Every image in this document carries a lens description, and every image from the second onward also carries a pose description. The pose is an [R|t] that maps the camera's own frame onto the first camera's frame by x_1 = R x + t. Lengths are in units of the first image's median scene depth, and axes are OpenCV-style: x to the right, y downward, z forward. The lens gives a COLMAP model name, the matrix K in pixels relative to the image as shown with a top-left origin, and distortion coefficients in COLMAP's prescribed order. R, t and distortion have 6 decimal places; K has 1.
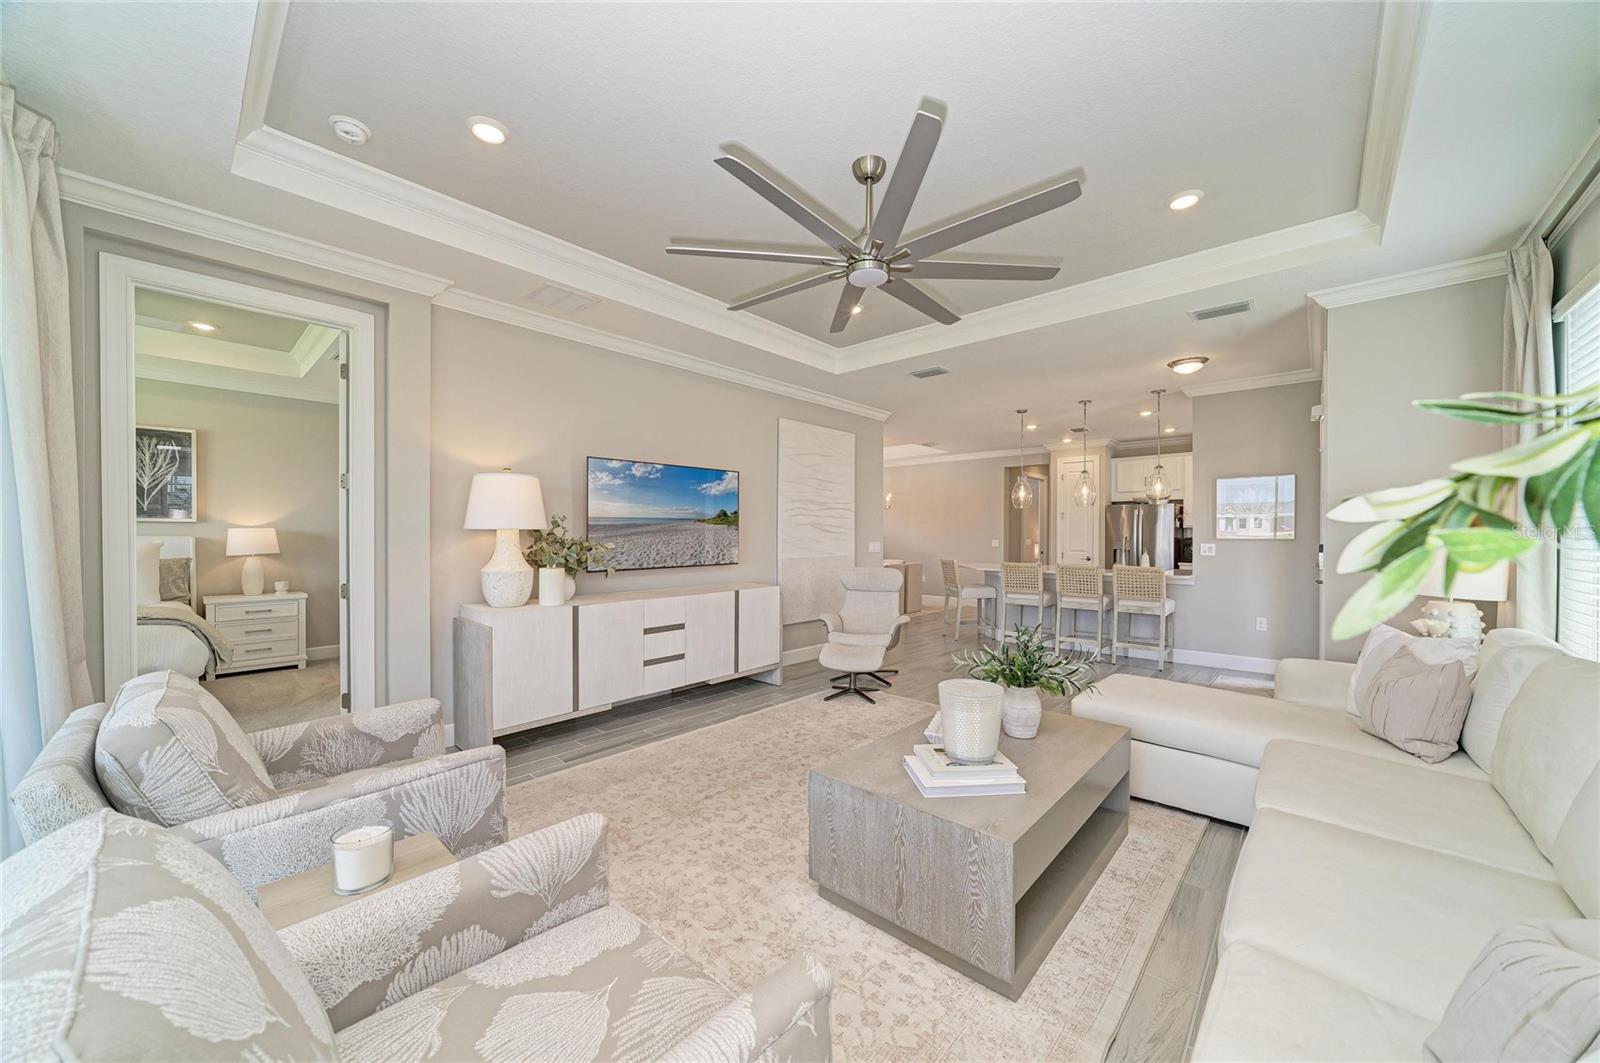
lens RADIAL K [[579.4, 0, 807.2], [0, 579.4, 542.6], [0, 0, 1]] dist [-0.018125, 0.000162]
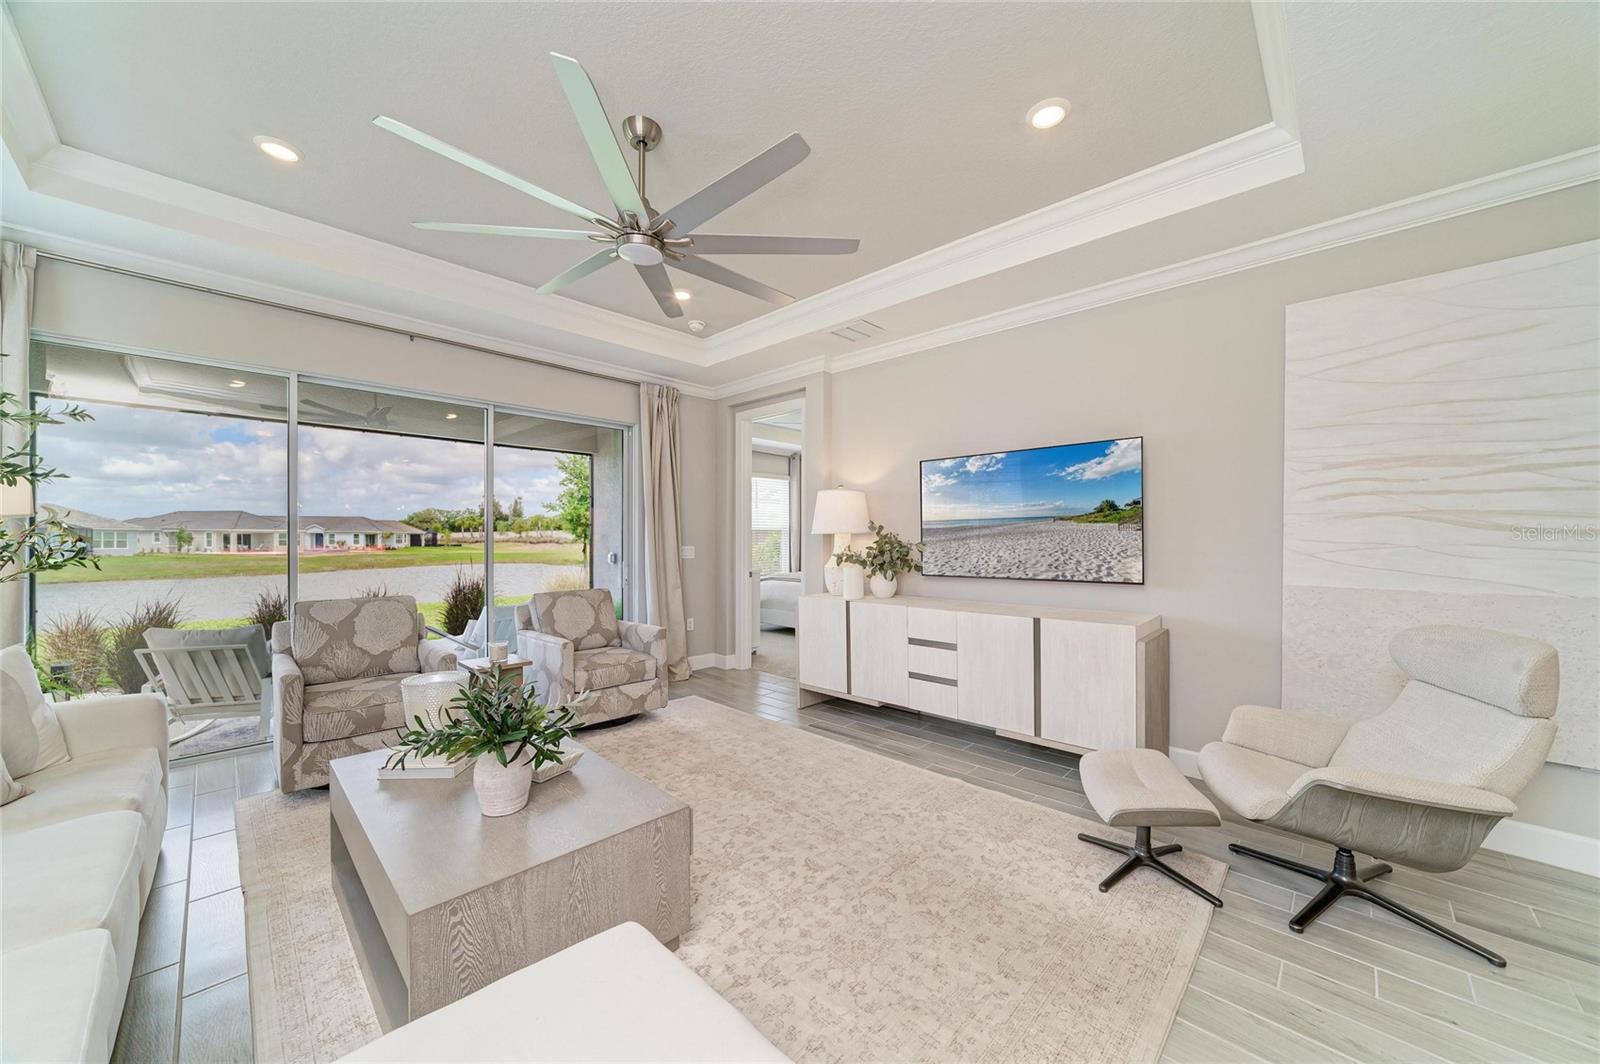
lens RADIAL K [[579.4, 0, 807.2], [0, 579.4, 543.1], [0, 0, 1]] dist [-0.018125, 0.000162]
pose [[-0.032154, 0.003495, -0.999477, 0.580943], [-0.014995, 0.999880, 0.003978, -0.005680], [0.999370, 0.015115, -0.032097, 0.752936]]
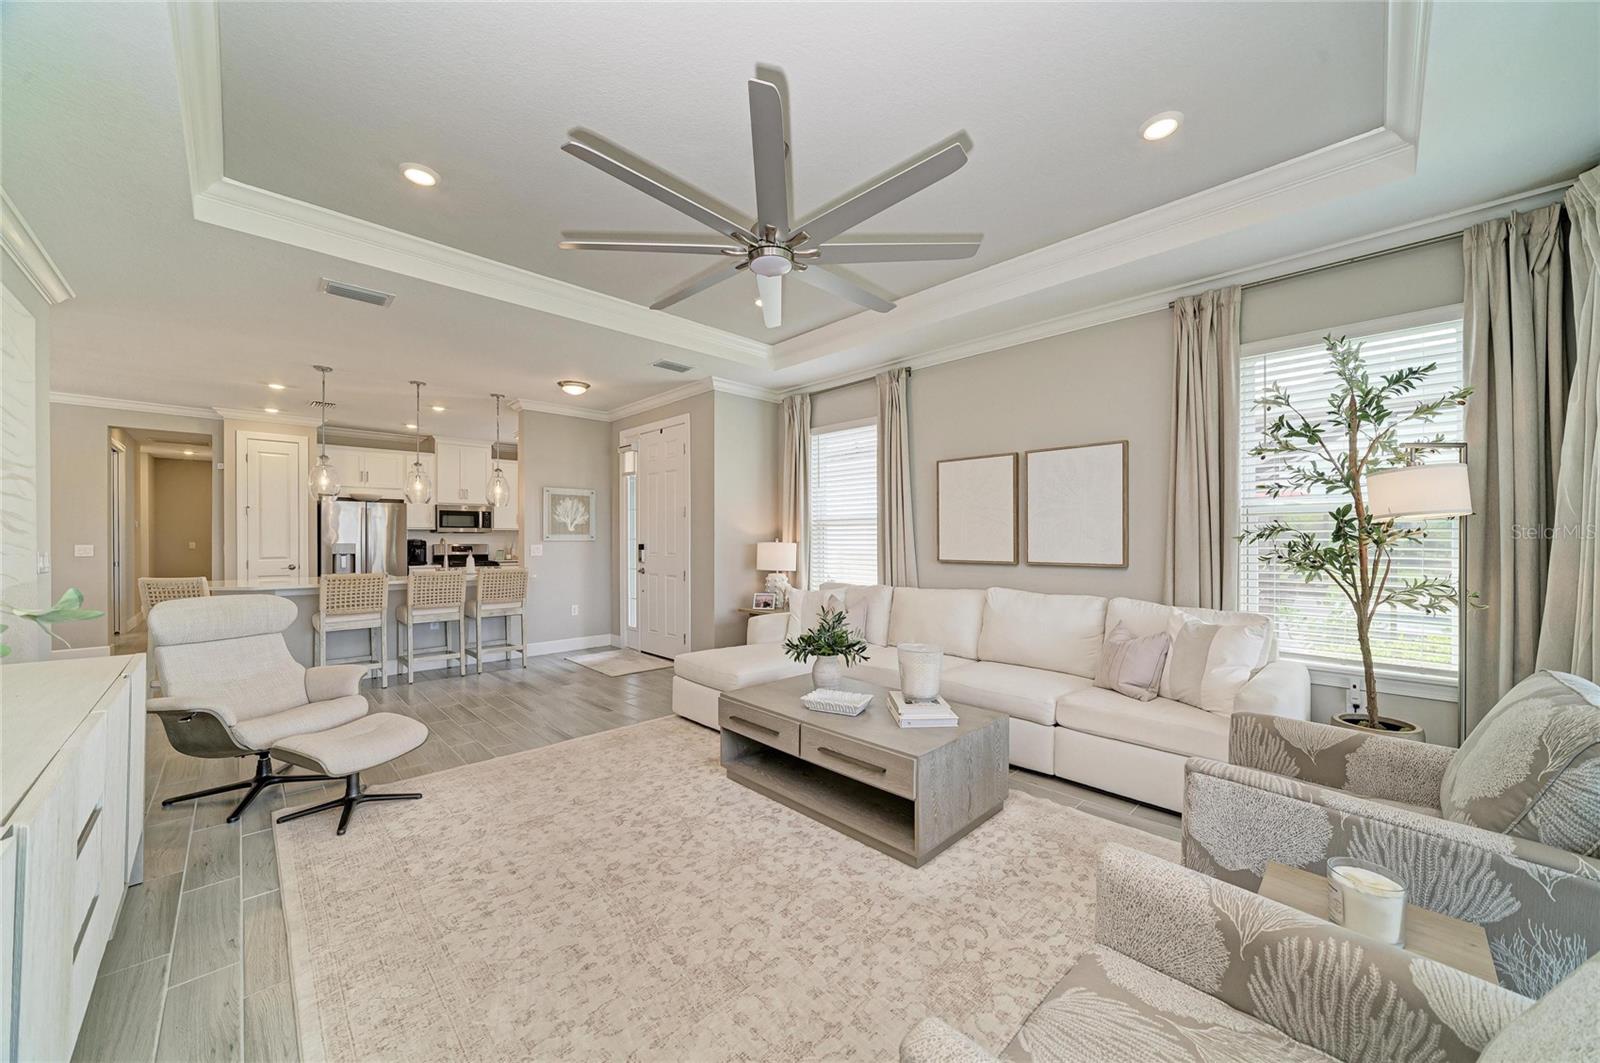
lens RADIAL K [[579.4, 0, 807.2], [0, 579.4, 542.6], [0, 0, 1]] dist [-0.018125, 0.000162]
pose [[0.055956, -0.008575, 0.998396, -0.487710], [0.011453, 0.999903, 0.007946, -0.006565], [-0.998368, 0.010990, 0.056049, 0.518597]]
